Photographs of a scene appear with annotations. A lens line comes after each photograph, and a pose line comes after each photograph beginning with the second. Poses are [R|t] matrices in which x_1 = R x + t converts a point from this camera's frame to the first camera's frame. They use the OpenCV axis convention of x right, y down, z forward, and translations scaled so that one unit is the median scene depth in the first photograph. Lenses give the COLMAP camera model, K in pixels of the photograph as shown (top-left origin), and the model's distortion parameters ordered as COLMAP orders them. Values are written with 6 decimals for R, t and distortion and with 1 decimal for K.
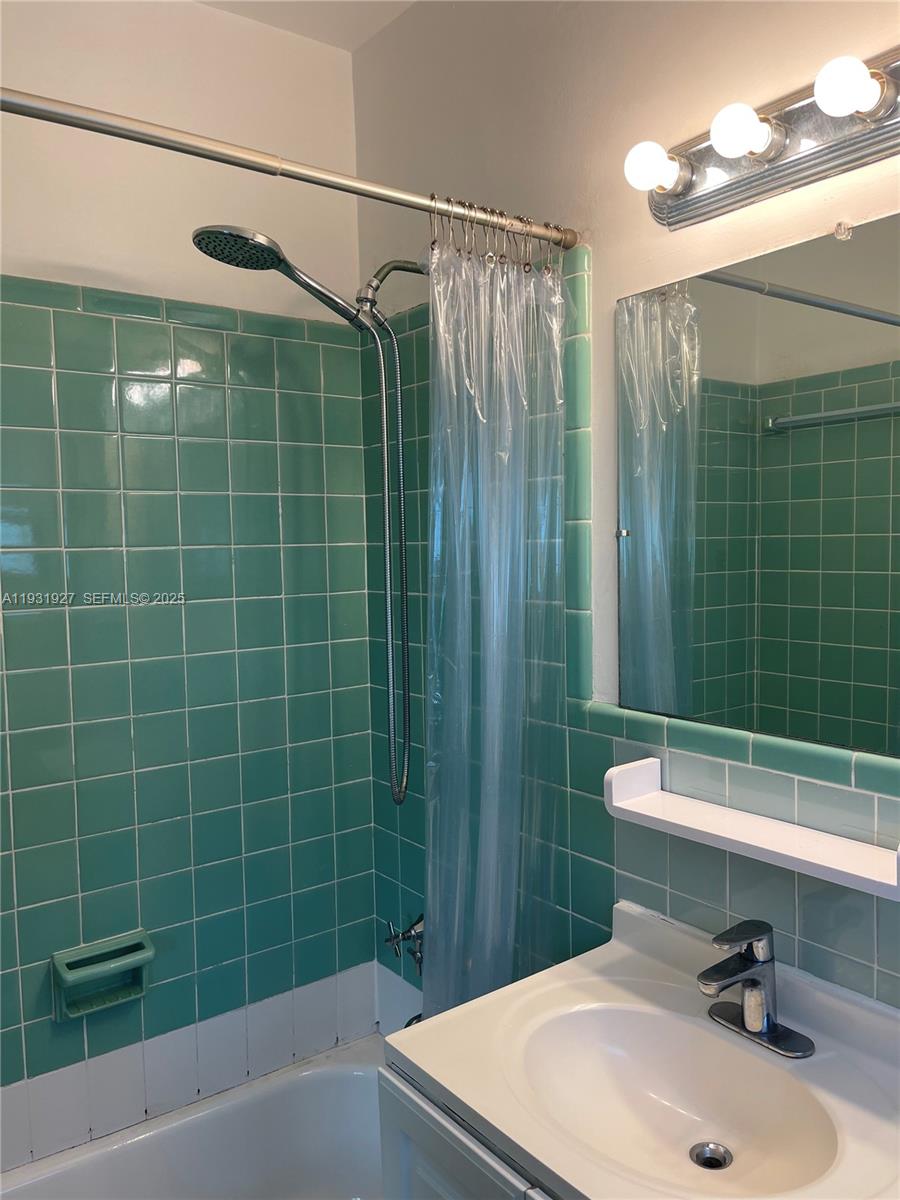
lens RADIAL K [[924.7, 0, 450.9], [0, 924.7, 606.2], [0, 0, 1]] dist [0.066747, -0.069052]
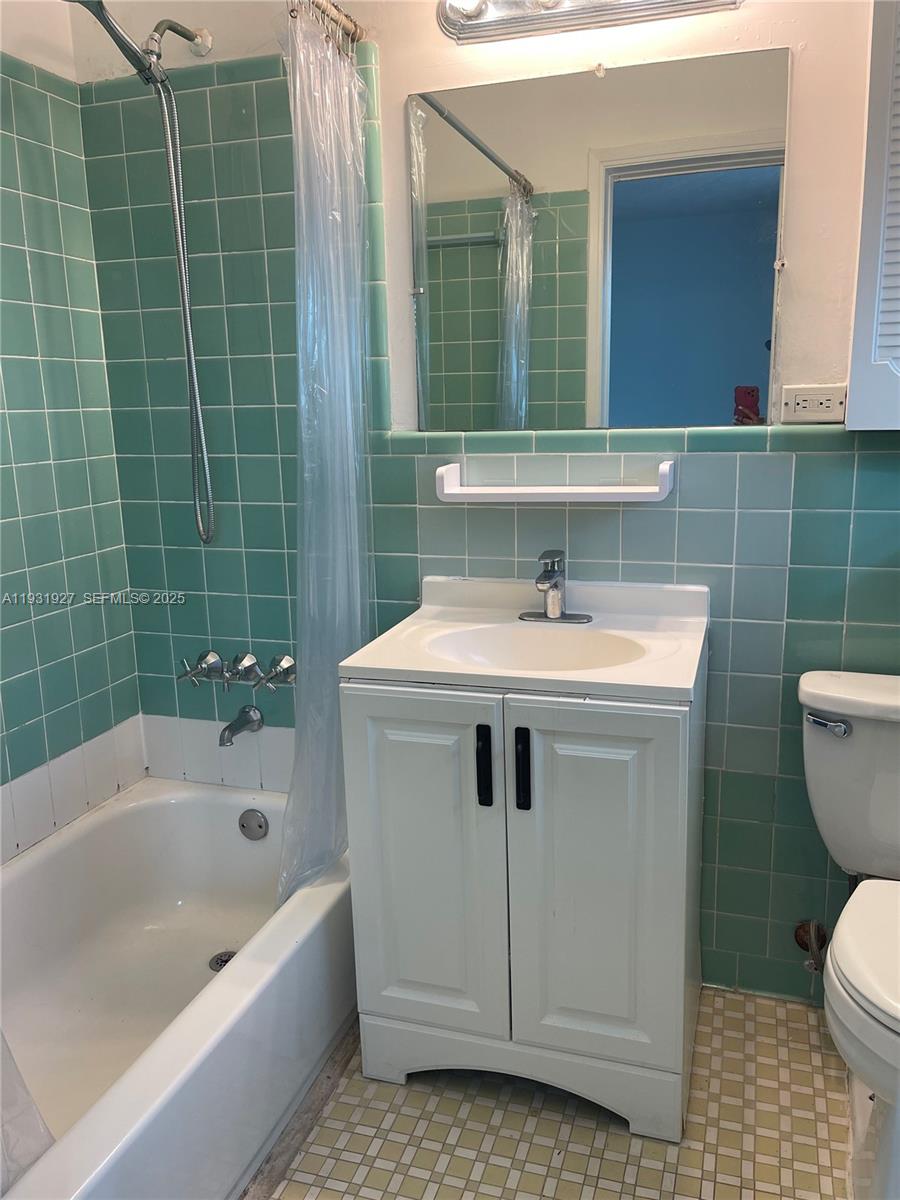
lens RADIAL K [[924.7, 0, 458.0], [0, 924.7, 606.3], [0, 0, 1]] dist [0.066747, -0.069052]
pose [[0.810420, -0.122536, 0.572891, -0.534386], [0.045919, 0.988159, 0.146401, 0.157541], [-0.584047, -0.092340, 0.806451, -0.110566]]
